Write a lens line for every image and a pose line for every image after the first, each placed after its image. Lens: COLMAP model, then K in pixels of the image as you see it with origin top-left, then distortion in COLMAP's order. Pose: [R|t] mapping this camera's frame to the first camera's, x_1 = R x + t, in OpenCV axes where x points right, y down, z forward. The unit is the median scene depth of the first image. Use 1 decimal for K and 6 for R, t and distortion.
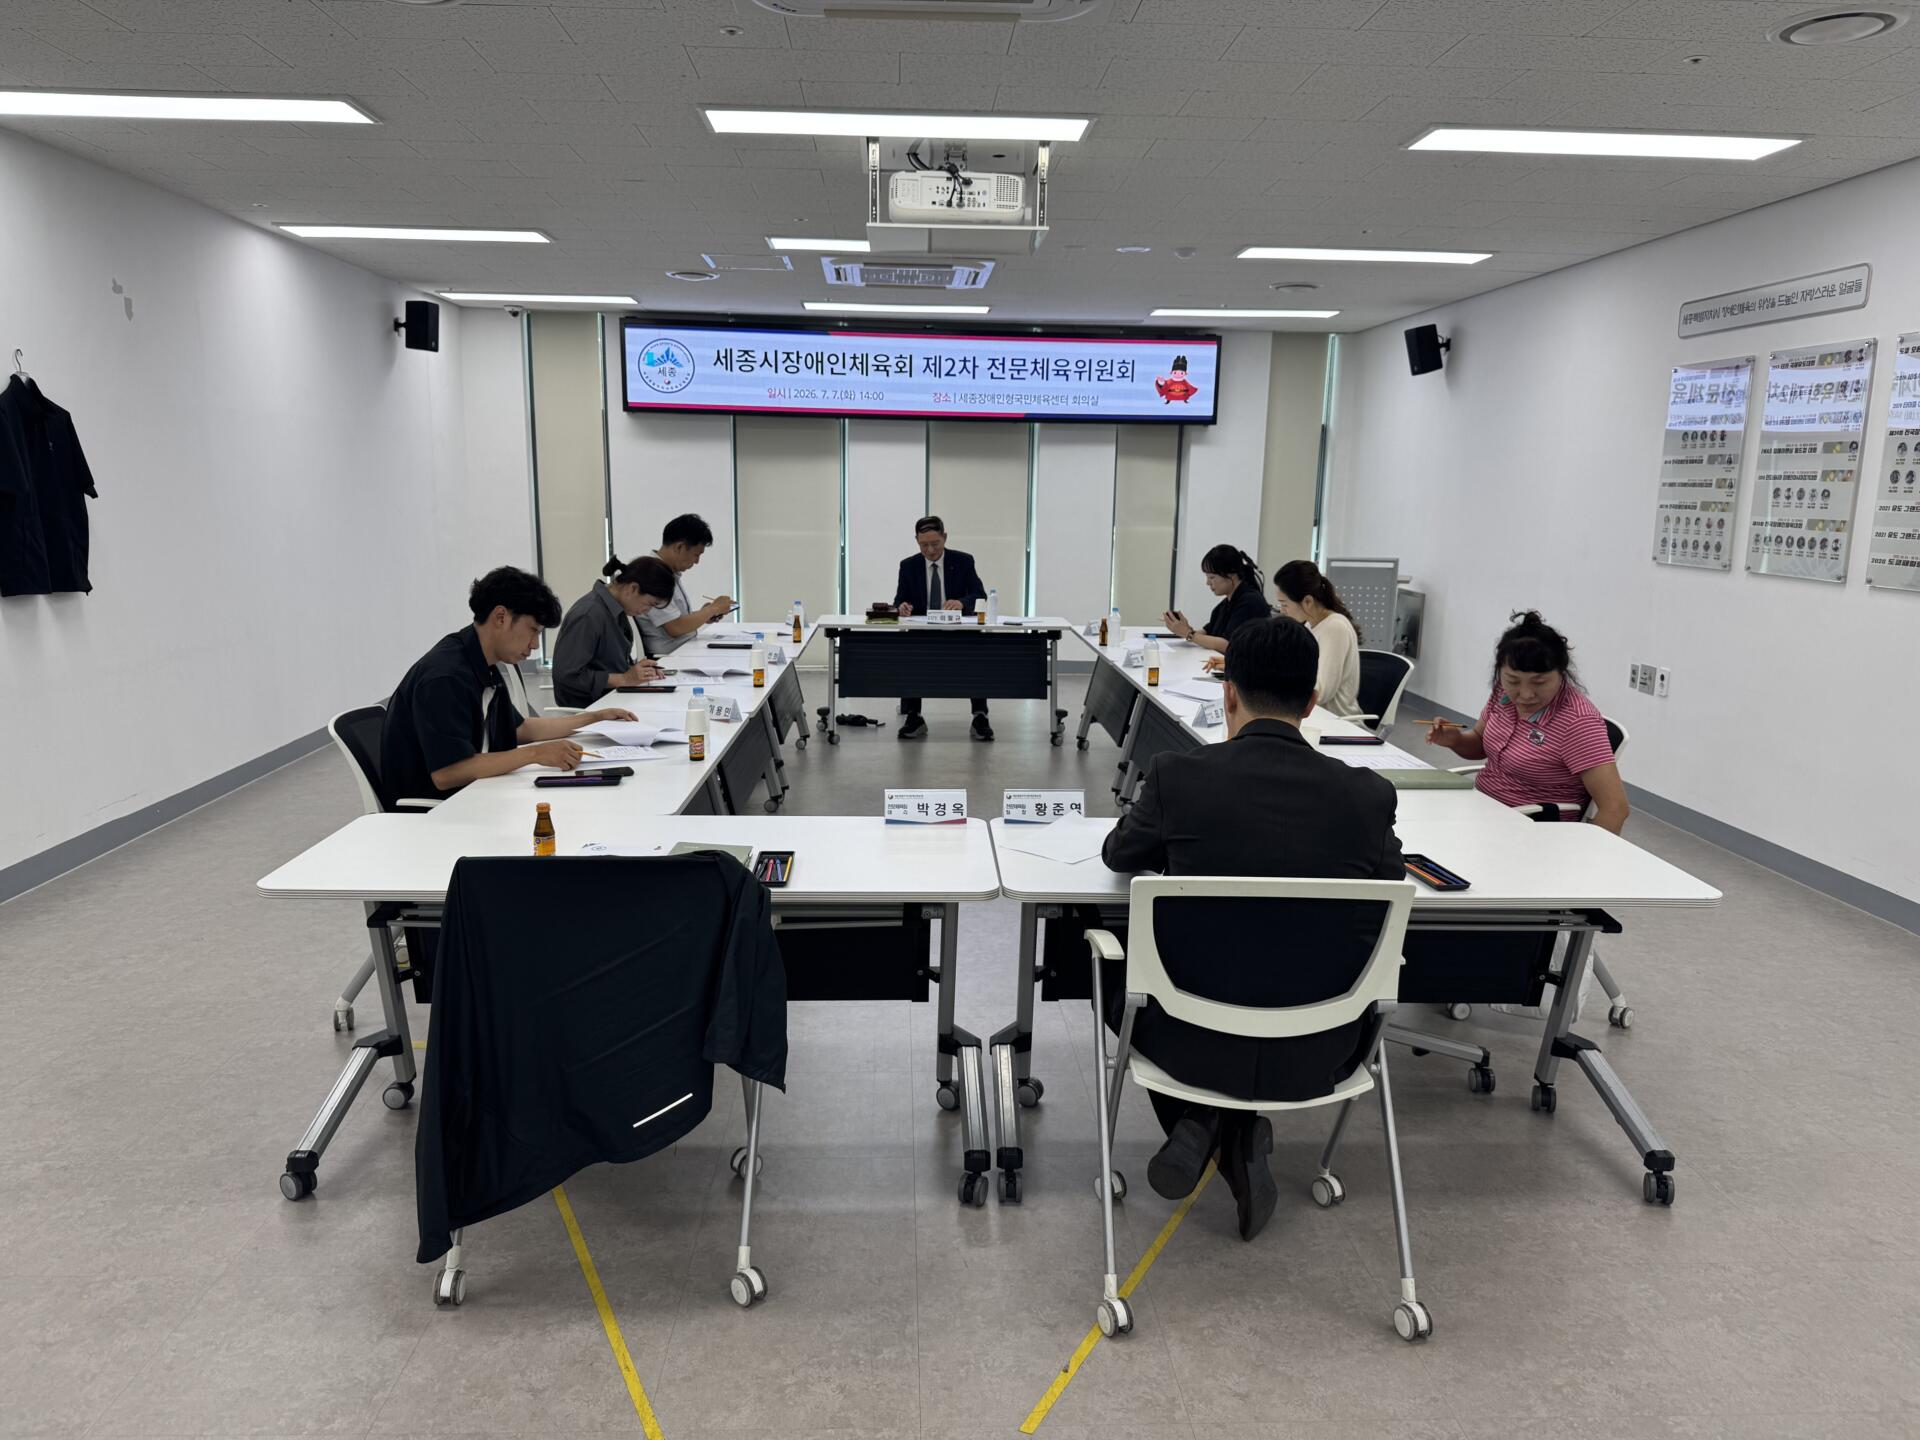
lens RADIAL K [[1351.3, 0, 953.0], [0, 1351.3, 731.6], [0, 0, 1]] dist [0.080888, -0.102650]
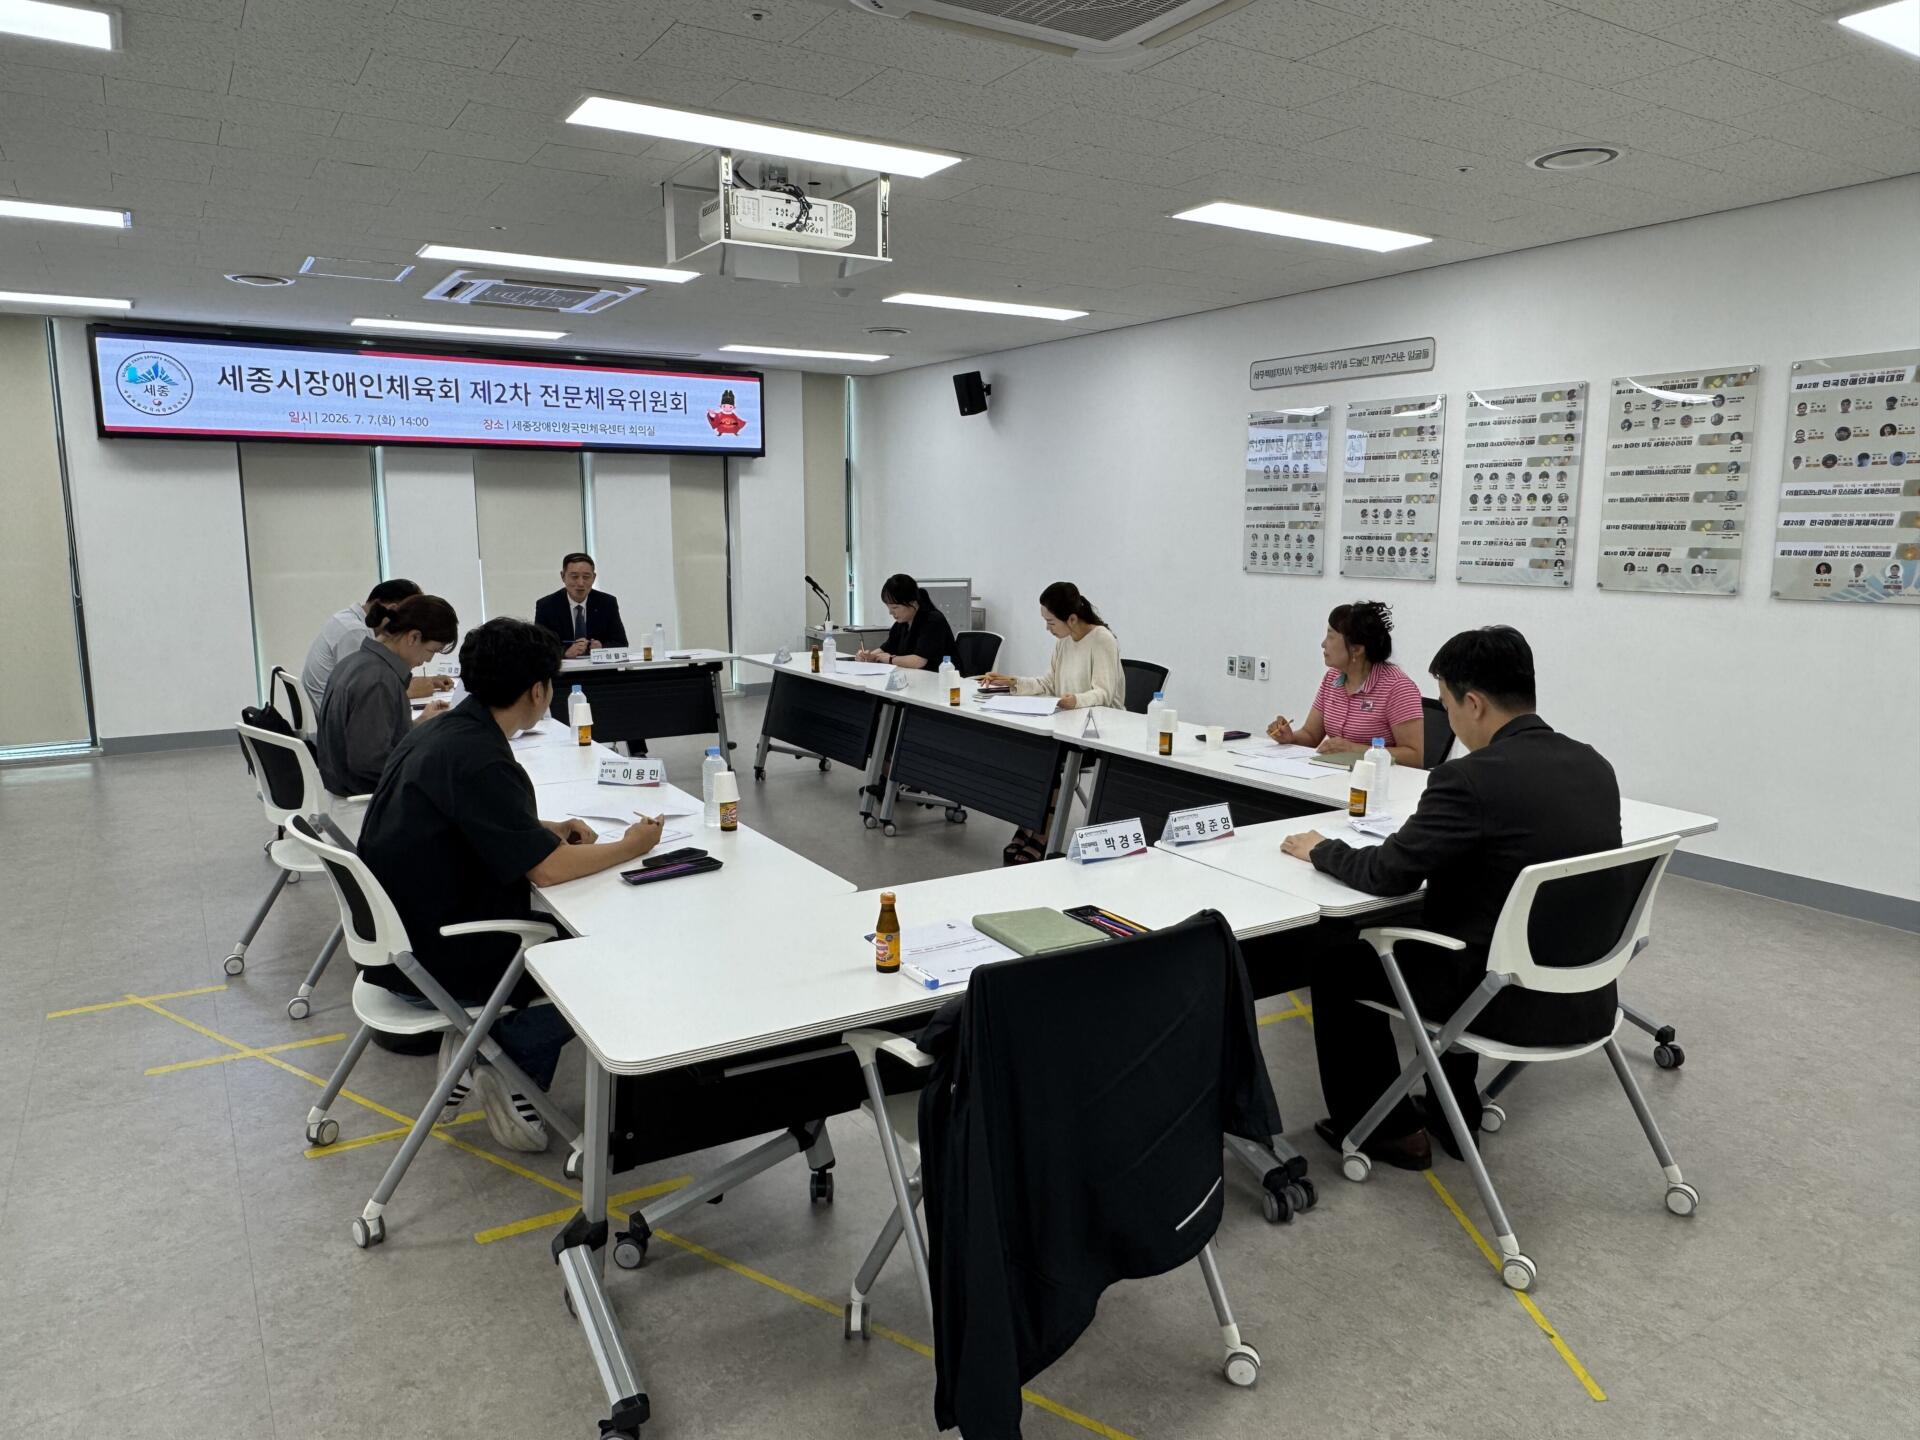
lens RADIAL K [[1291.5, 0, 951.4], [0, 1291.5, 725.0], [0, 0, 1]] dist [0.004793, 0.000750]
pose [[0.872365, -0.094736, 0.479588, -0.292258], [0.103554, 0.994591, 0.008104, -0.024560], [-0.477761, 0.042593, 0.877457, 0.122809]]
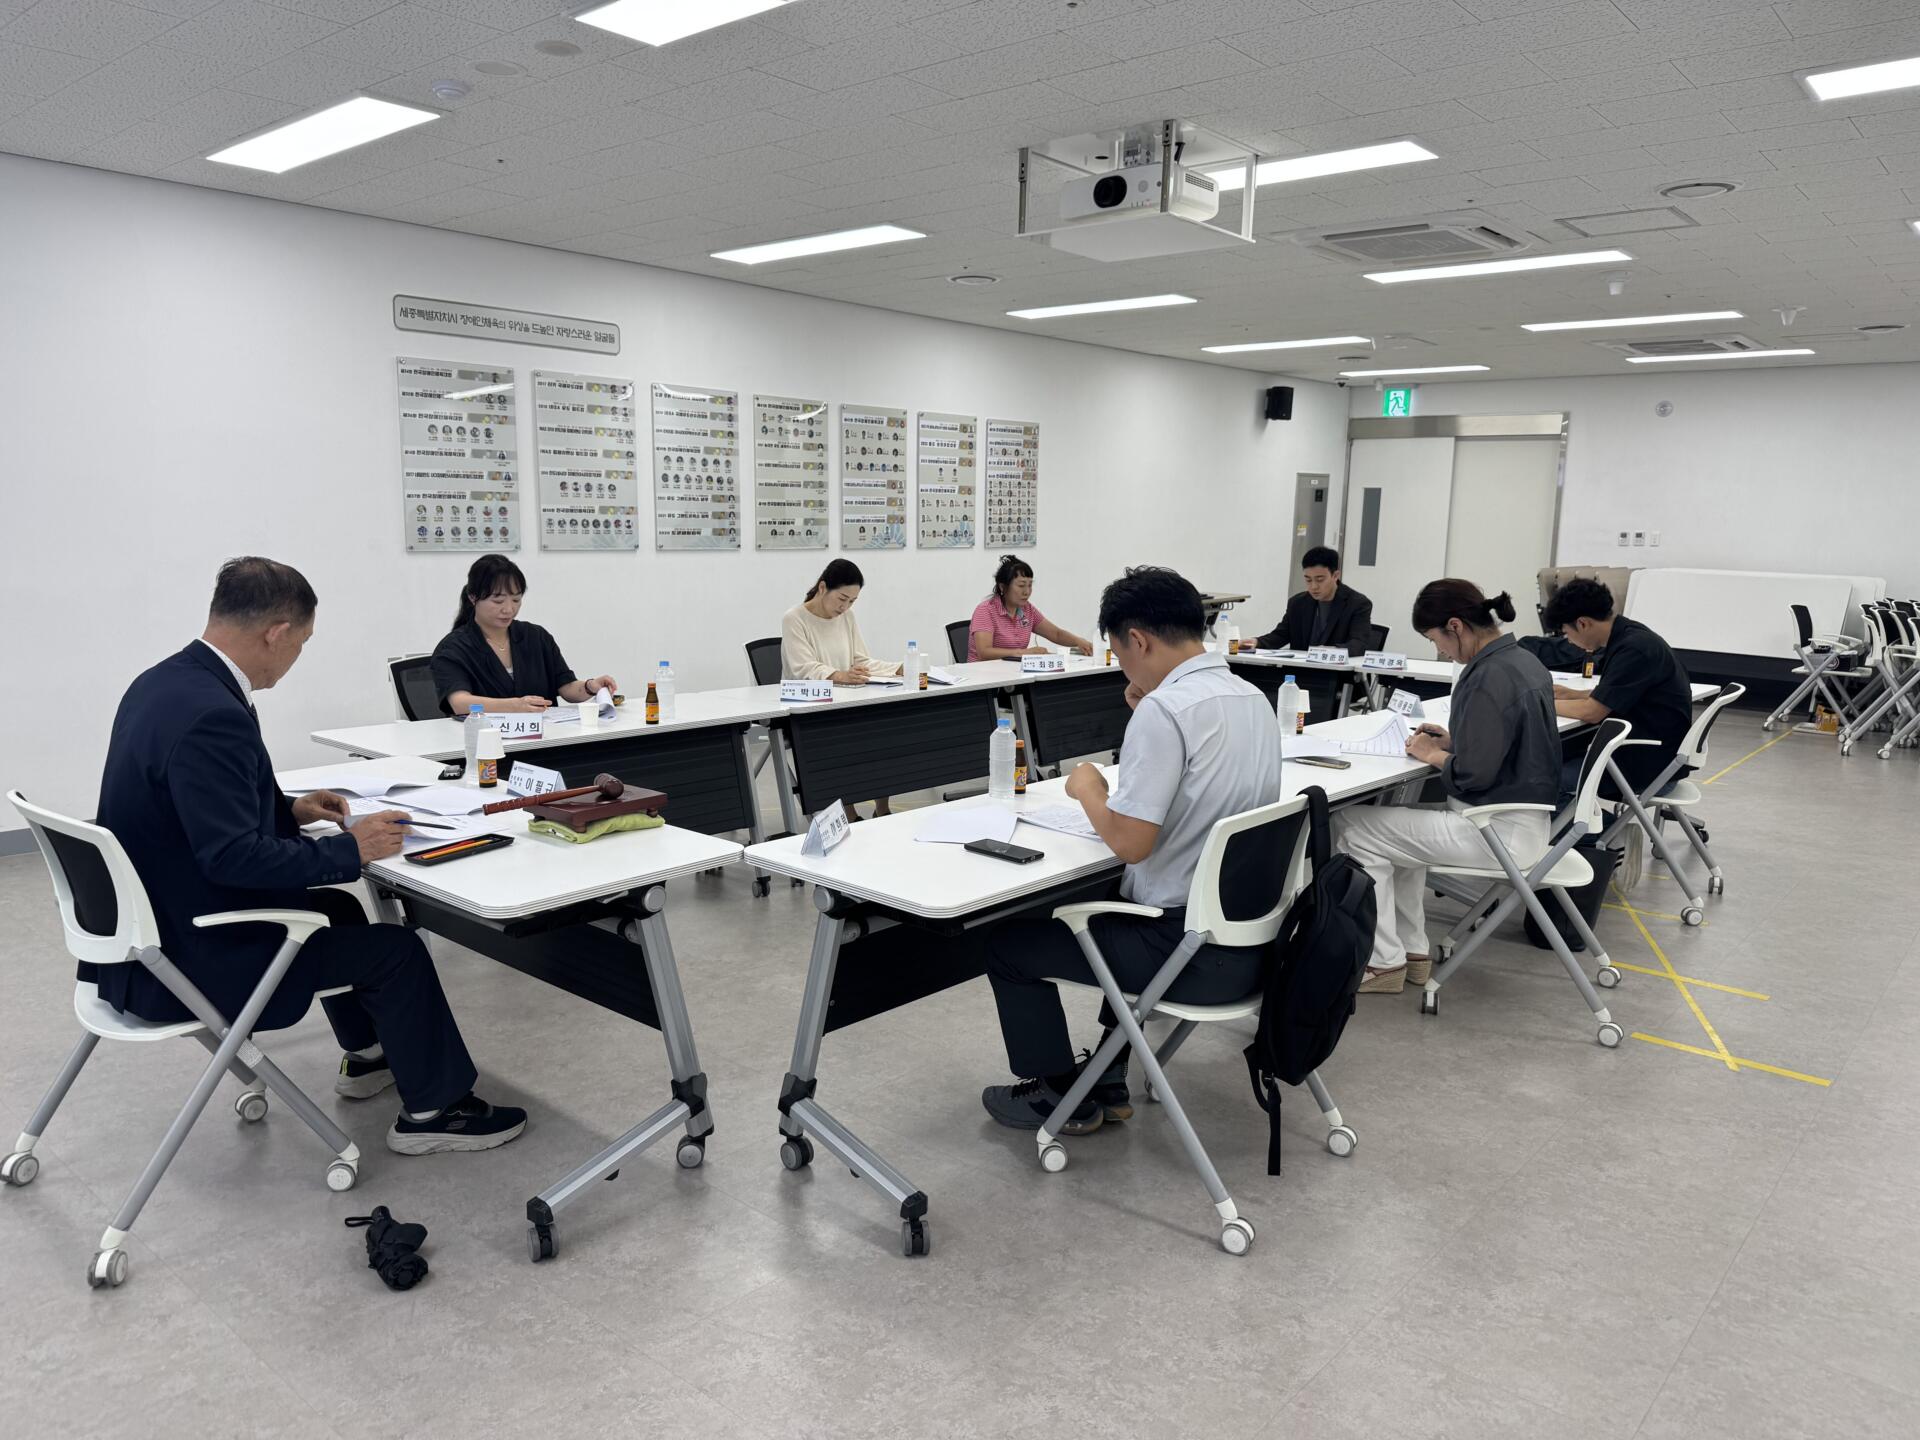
lens RADIAL K [[1347.6, 0, 960.0], [0, 1347.6, 720.0], [0, 0, 1]] dist [0.164318, -0.313034]
pose [[-0.729179, -0.135220, 0.670831, -0.487890], [0.093894, 0.951243, 0.293804, -0.271666], [-0.677851, 0.277222, -0.680930, 1.489436]]
